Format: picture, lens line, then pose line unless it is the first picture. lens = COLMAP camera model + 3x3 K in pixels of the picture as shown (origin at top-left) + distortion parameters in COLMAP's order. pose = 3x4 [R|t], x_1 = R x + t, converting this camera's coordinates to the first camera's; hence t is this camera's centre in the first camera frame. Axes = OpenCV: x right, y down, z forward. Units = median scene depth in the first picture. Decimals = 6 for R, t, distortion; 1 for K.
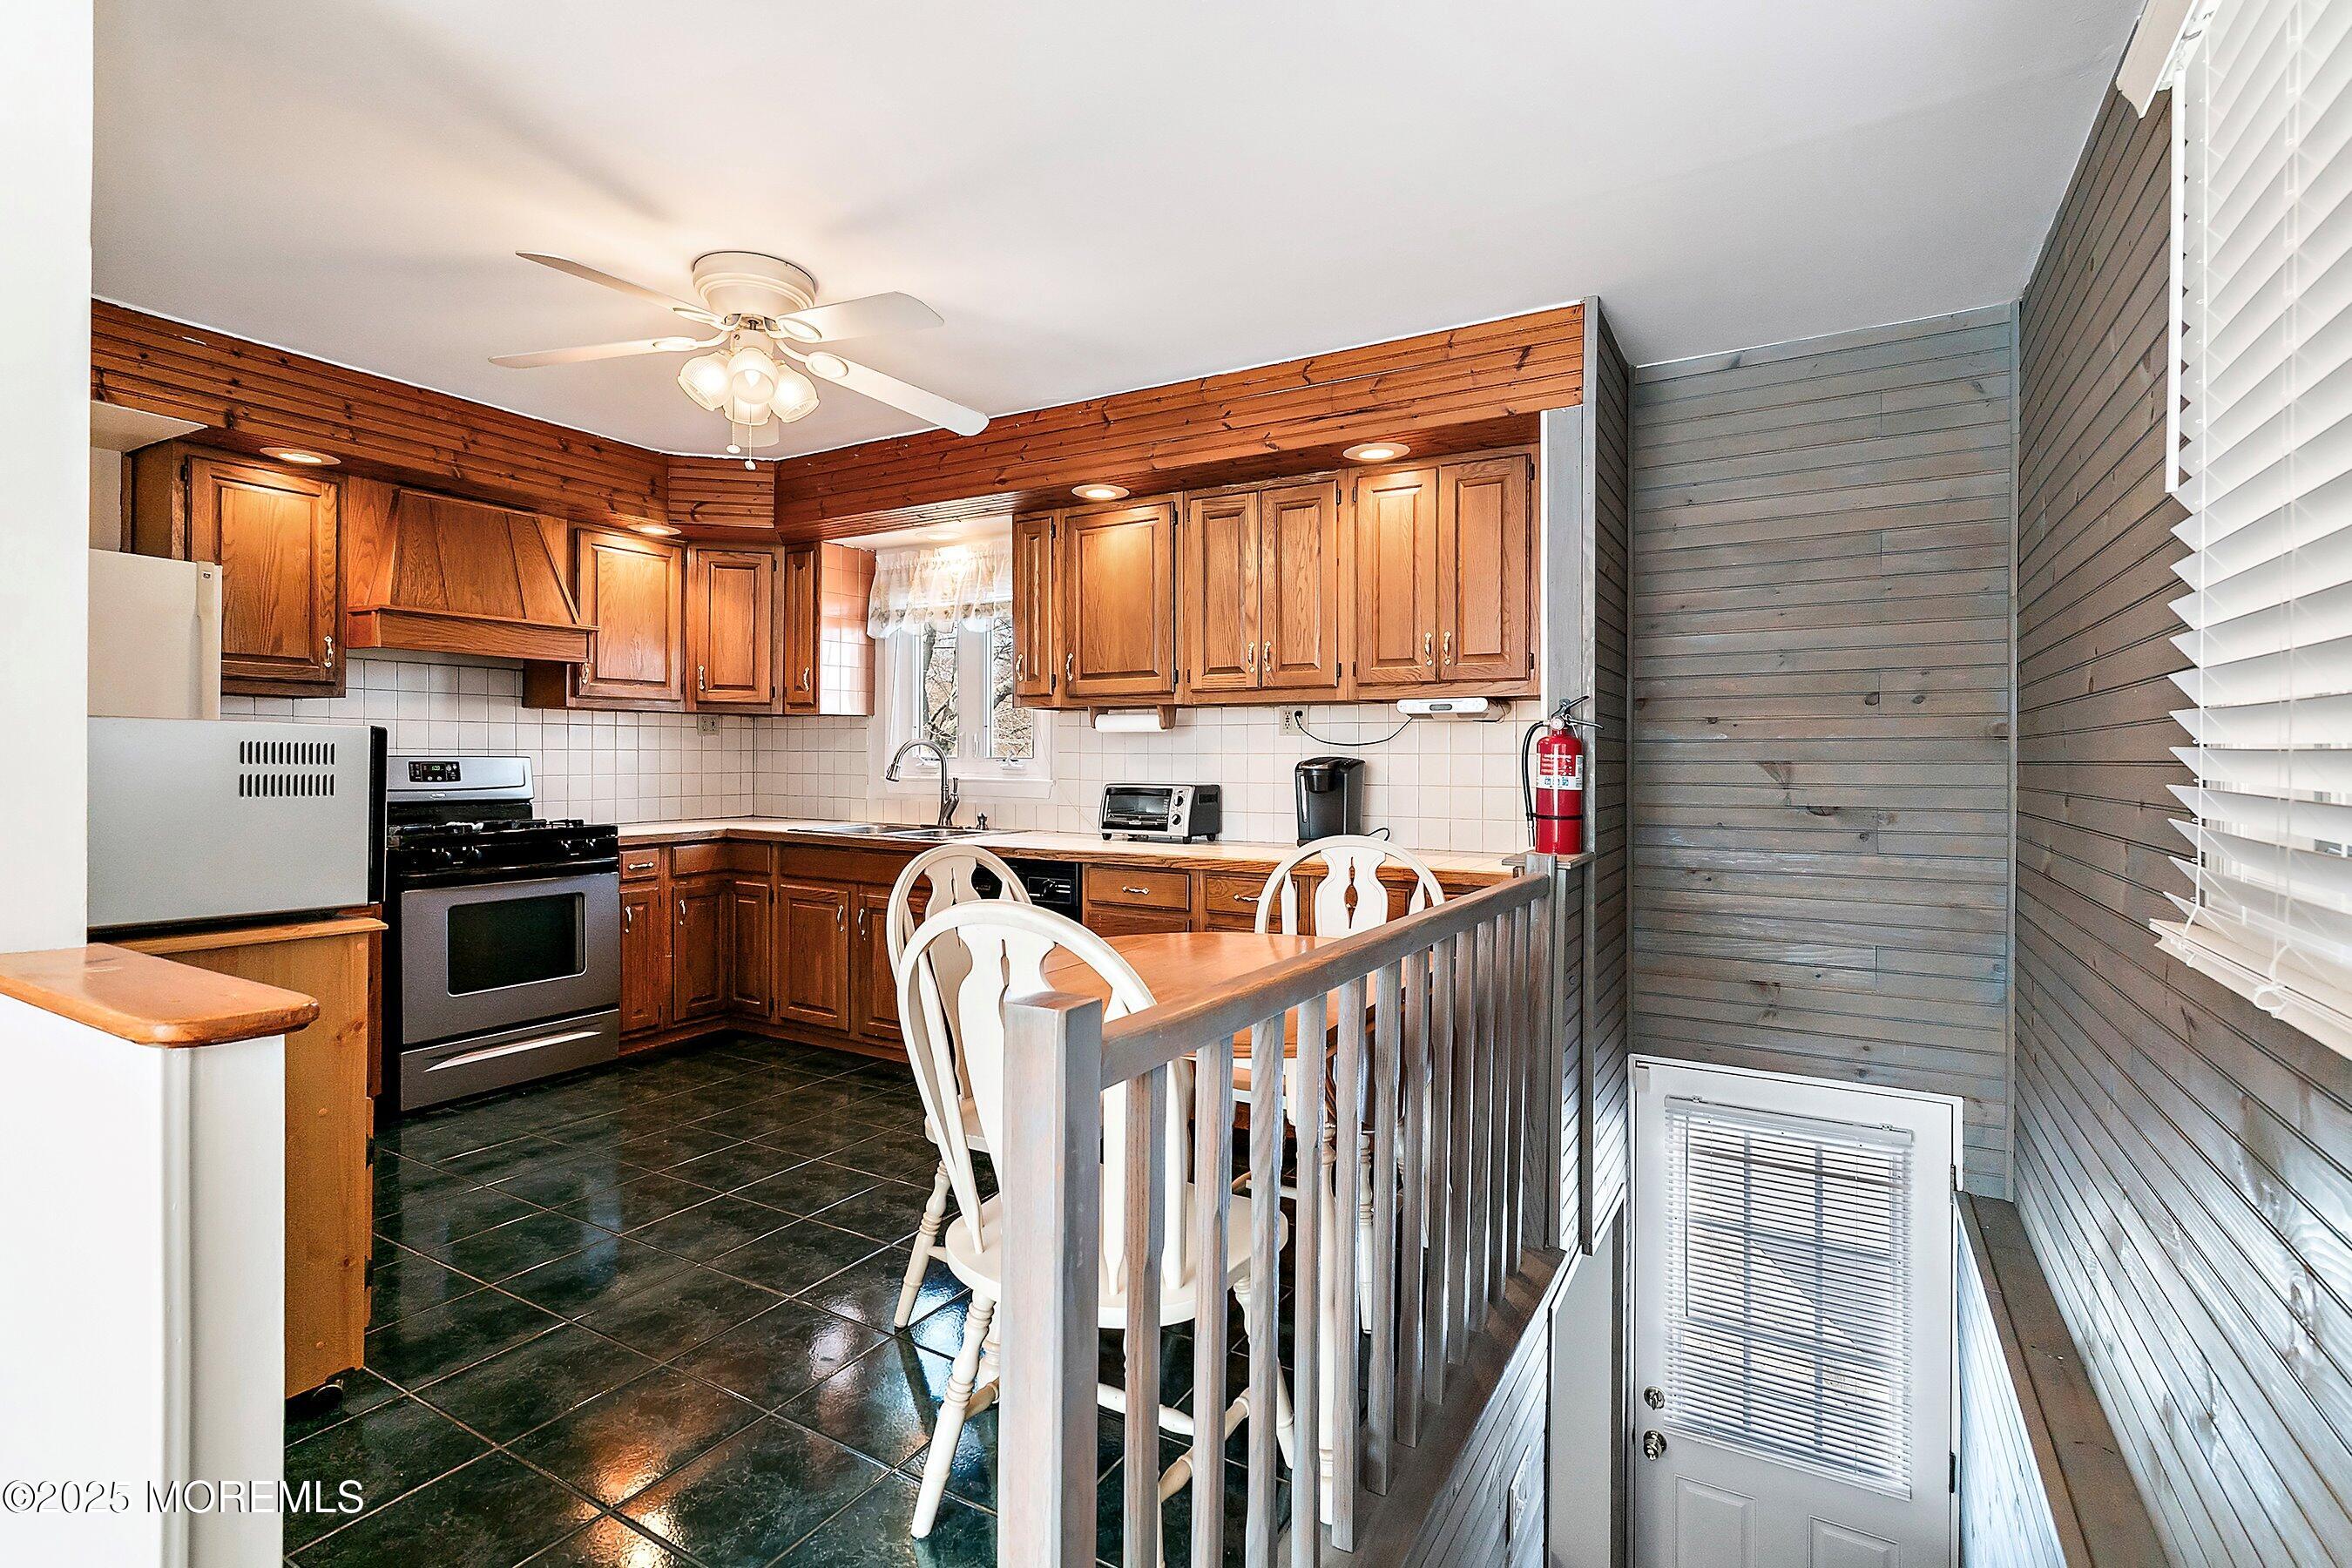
lens RADIAL K [[1086.5, 0, 1172.8], [0, 1086.5, 763.1], [0, 0, 1]] dist [-0.013254, 0.002662]
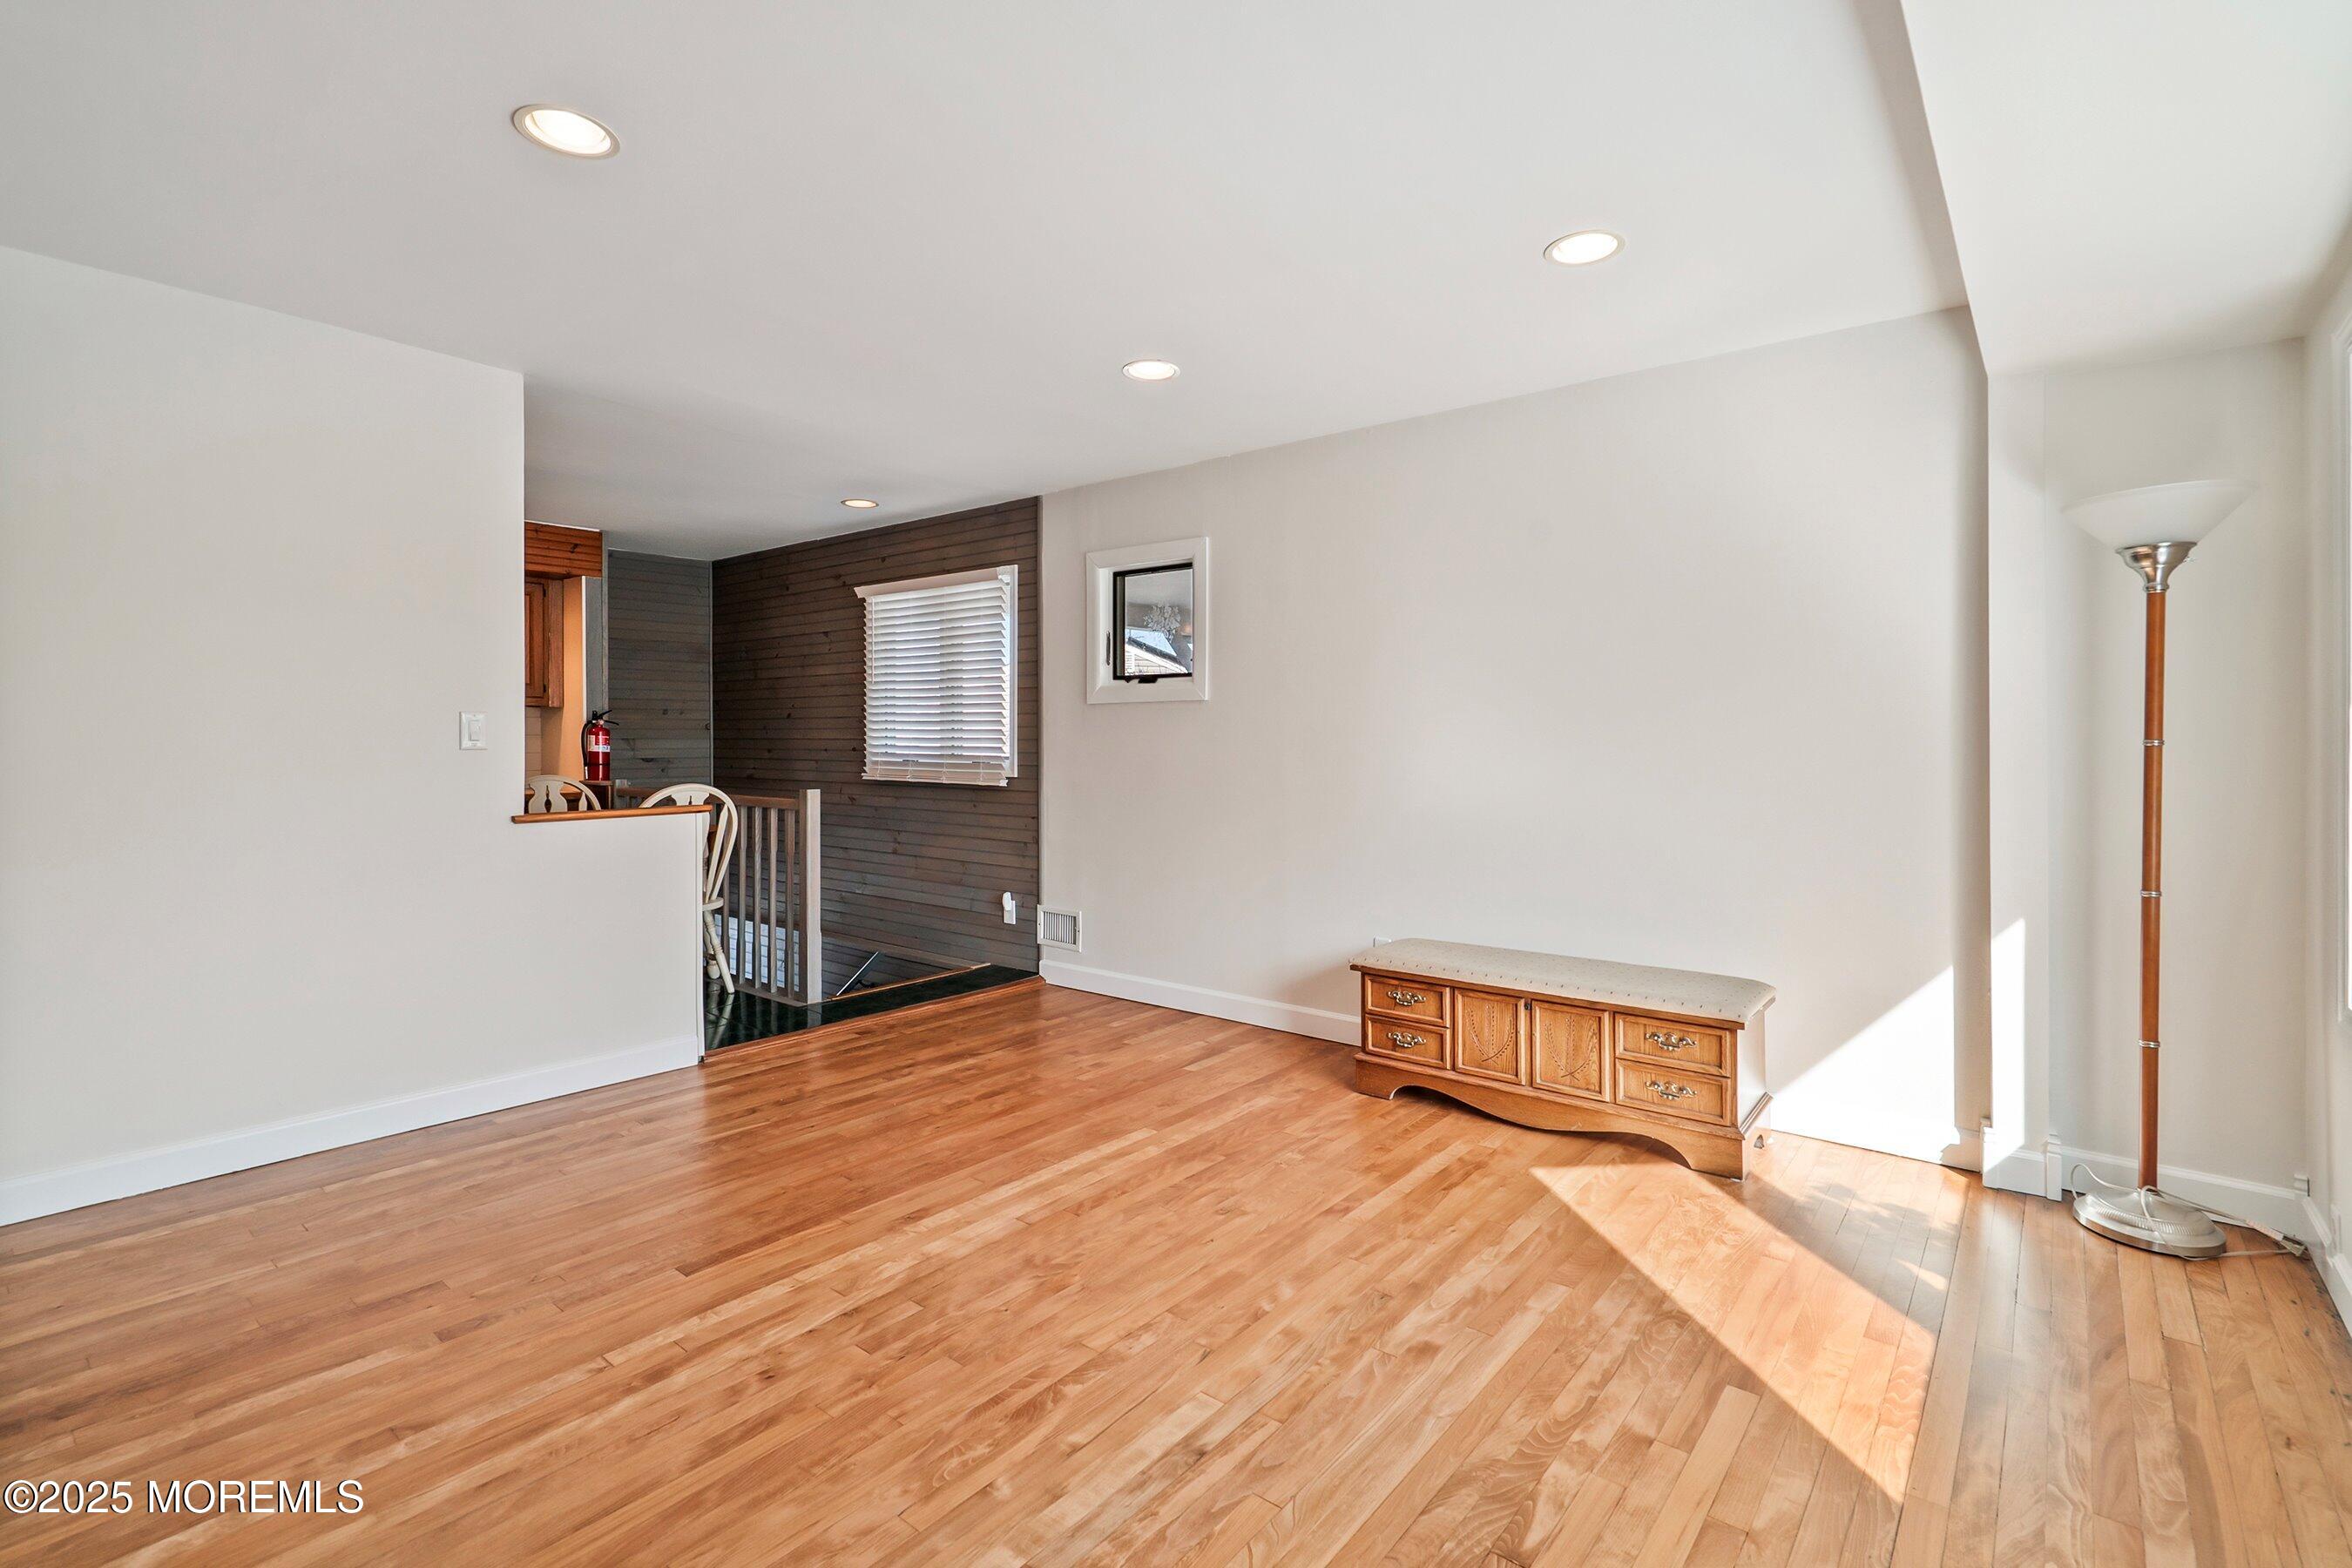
lens RADIAL K [[1086.5, 0, 1198.6], [0, 1086.5, 739.4], [0, 0, 1]] dist [-0.013254, 0.002662]
pose [[0.130731, -0.008136, 0.991384, -1.302730], [0.002612, 0.999966, 0.007862, -0.012136], [-0.991414, 0.001562, 0.130748, -0.392520]]
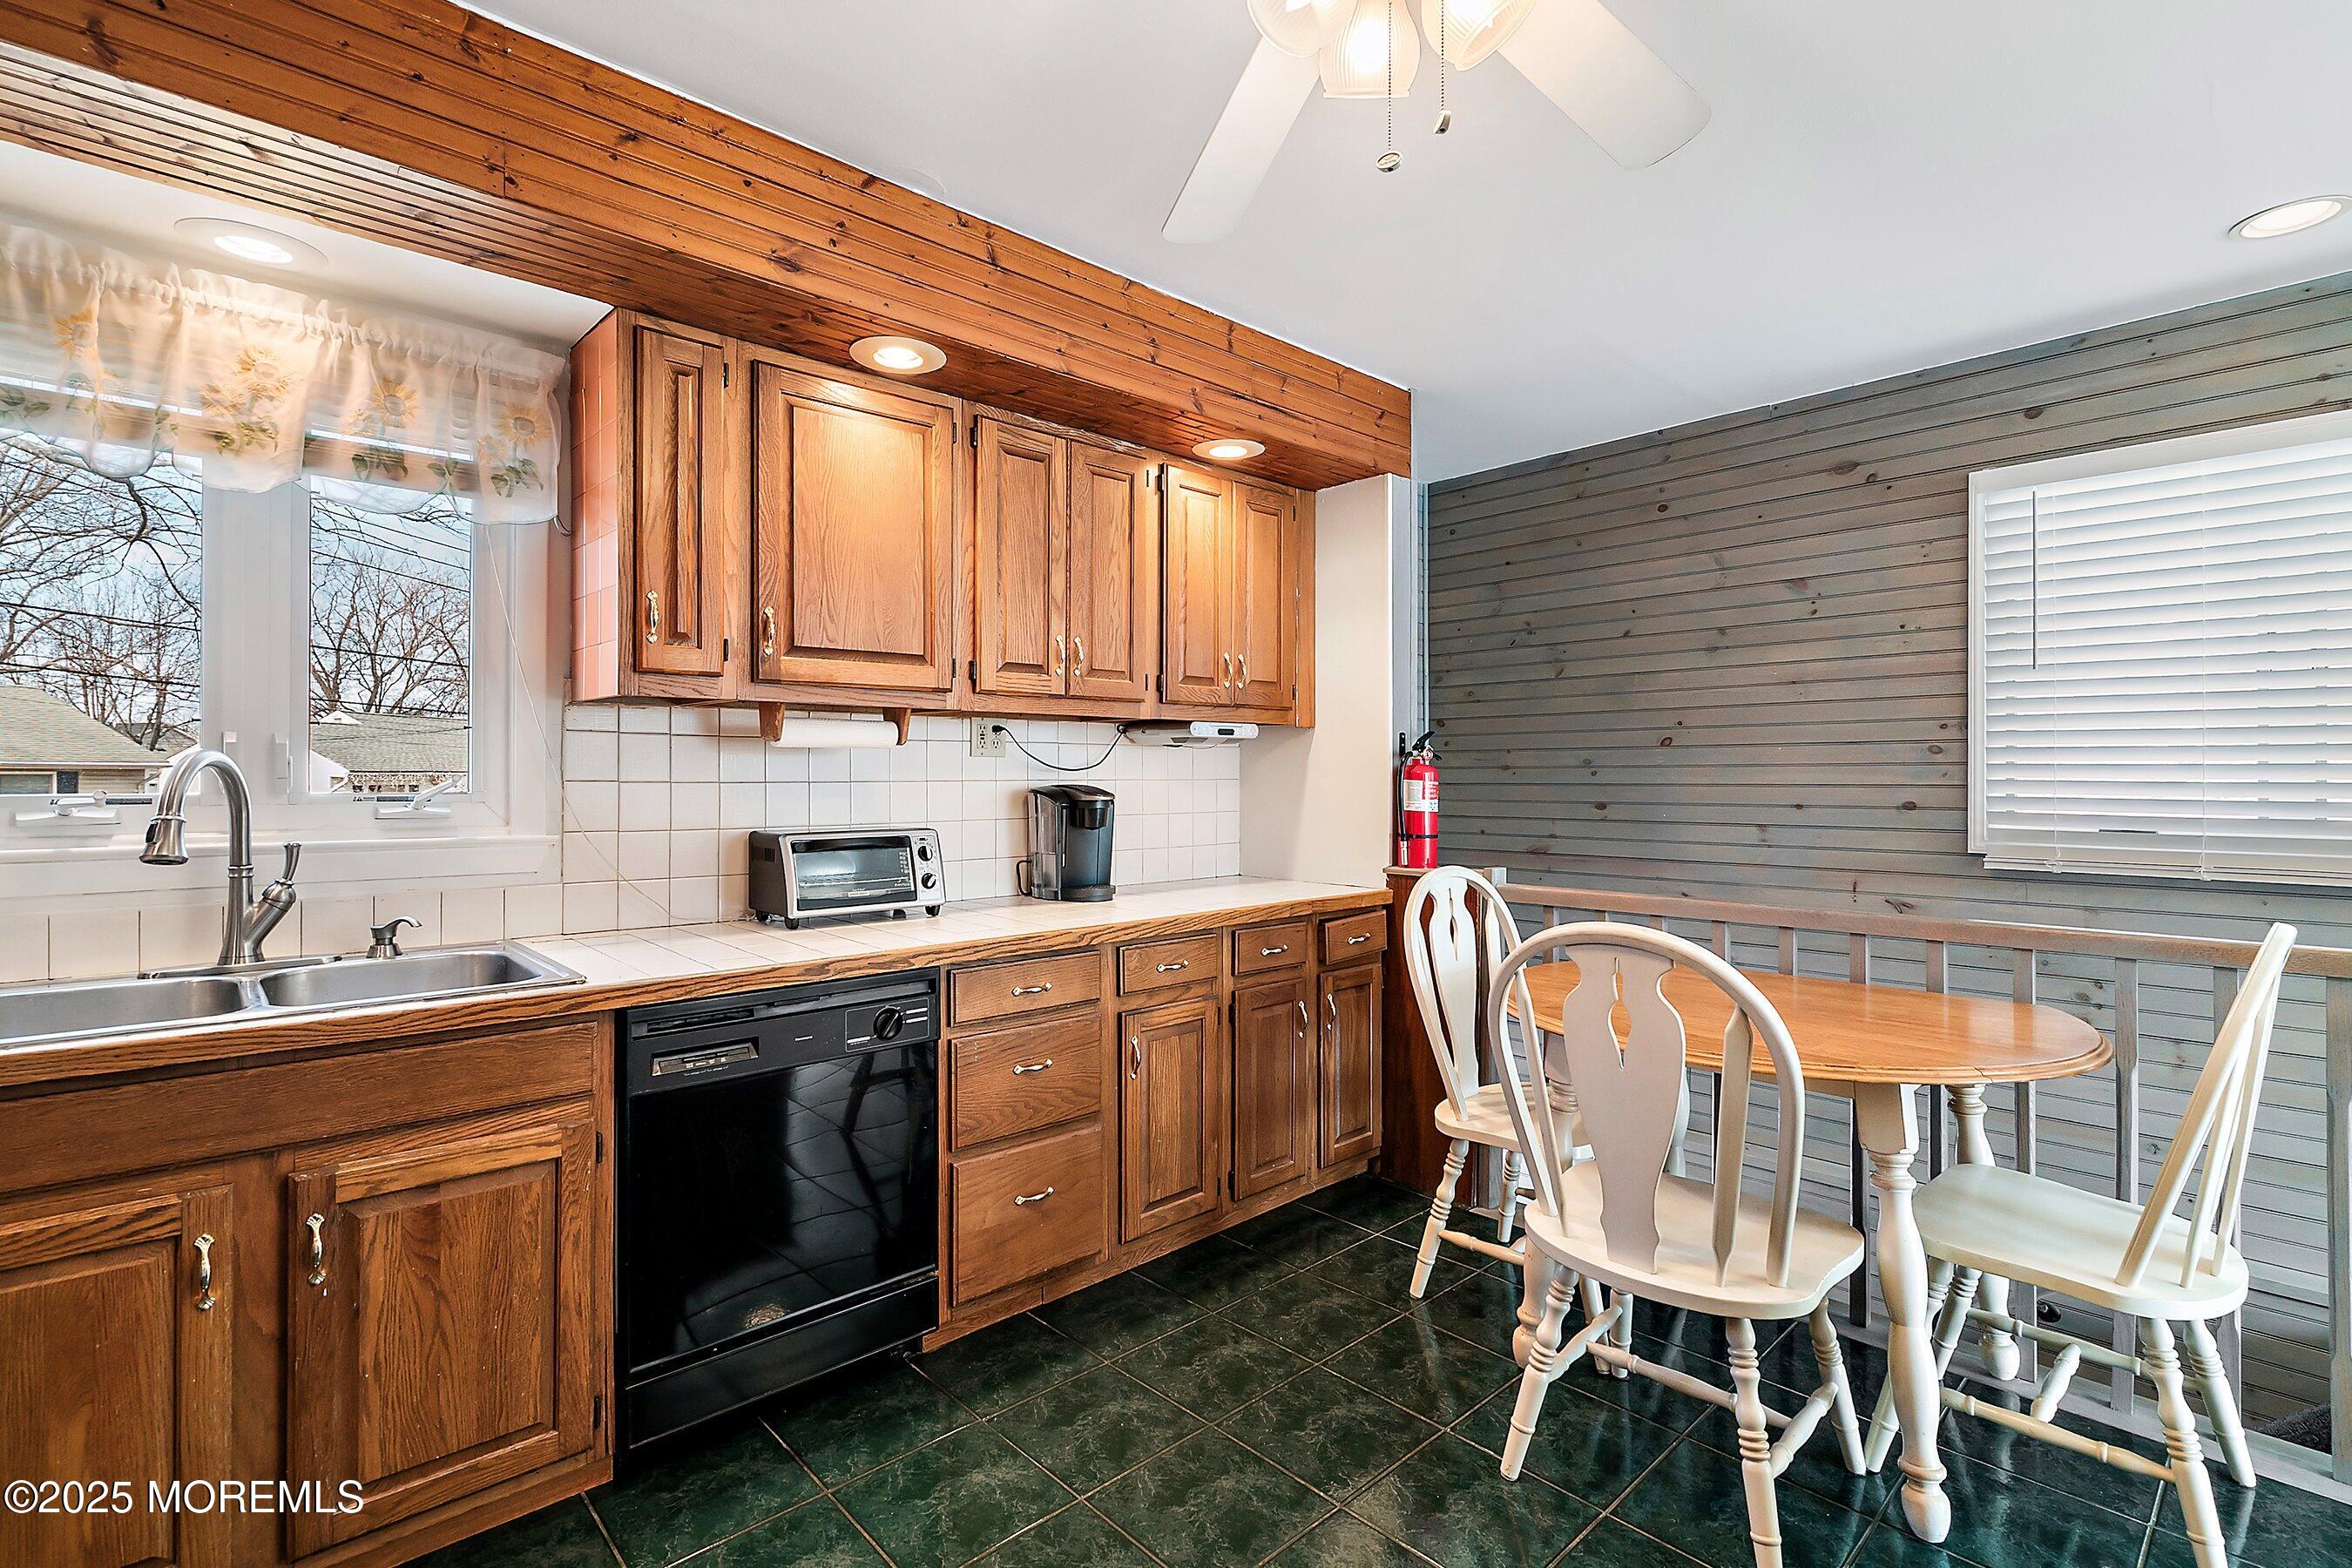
lens RADIAL K [[1086.5, 0, 1190.4], [0, 1086.5, 775.8], [0, 0, 1]] dist [-0.013254, 0.002662]
pose [[0.283012, -0.005967, 0.959098, -0.635398], [0.007298, 0.999965, 0.004068, -0.015547], [-0.959089, 0.005848, 0.283046, 0.706264]]
